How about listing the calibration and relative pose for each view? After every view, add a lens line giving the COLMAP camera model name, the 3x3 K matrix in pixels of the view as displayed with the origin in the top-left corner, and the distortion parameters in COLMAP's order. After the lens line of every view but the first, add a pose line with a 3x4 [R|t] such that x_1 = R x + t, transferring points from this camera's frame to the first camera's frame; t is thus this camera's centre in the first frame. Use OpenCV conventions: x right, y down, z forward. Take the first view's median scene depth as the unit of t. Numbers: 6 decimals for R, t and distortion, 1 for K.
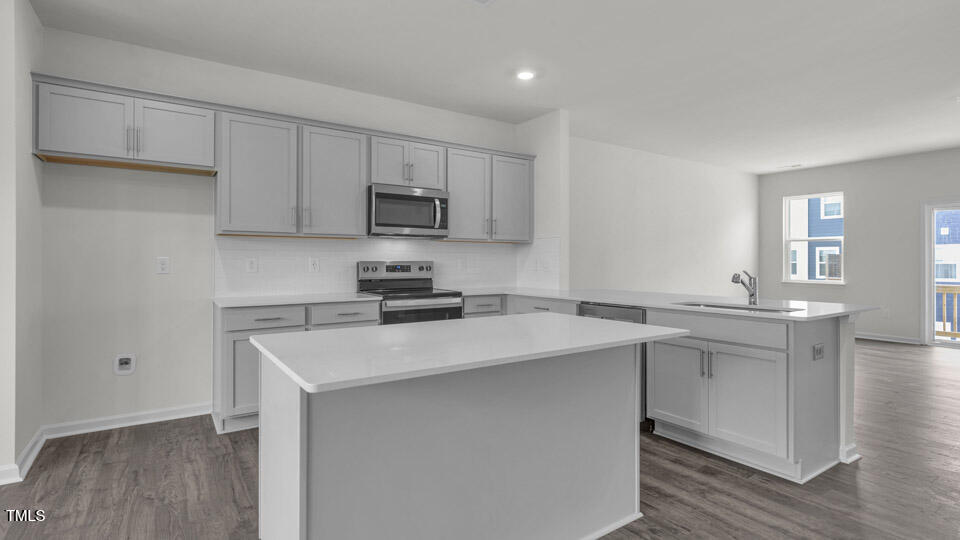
lens RADIAL K [[473.2, 0, 480.1], [0, 473.2, 266.1], [0, 0, 1]] dist [-0.003656, -0.000448]
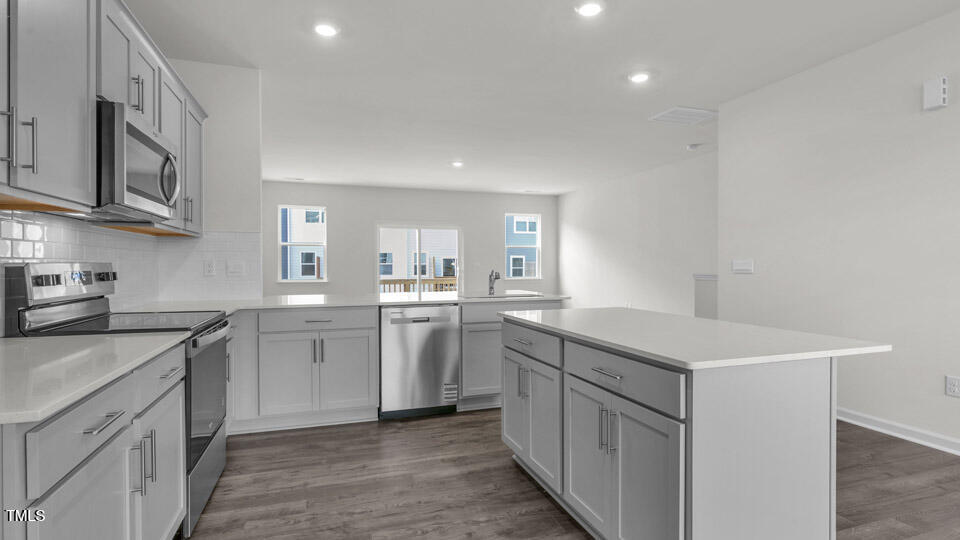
lens RADIAL K [[473.2, 0, 488.9], [0, 473.2, 268.4], [0, 0, 1]] dist [-0.003656, -0.000448]
pose [[0.252803, -0.009730, 0.967469, -0.577585], [0.008462, 0.999933, 0.007845, -0.004280], [-0.967481, 0.006204, 0.252869, 0.503061]]
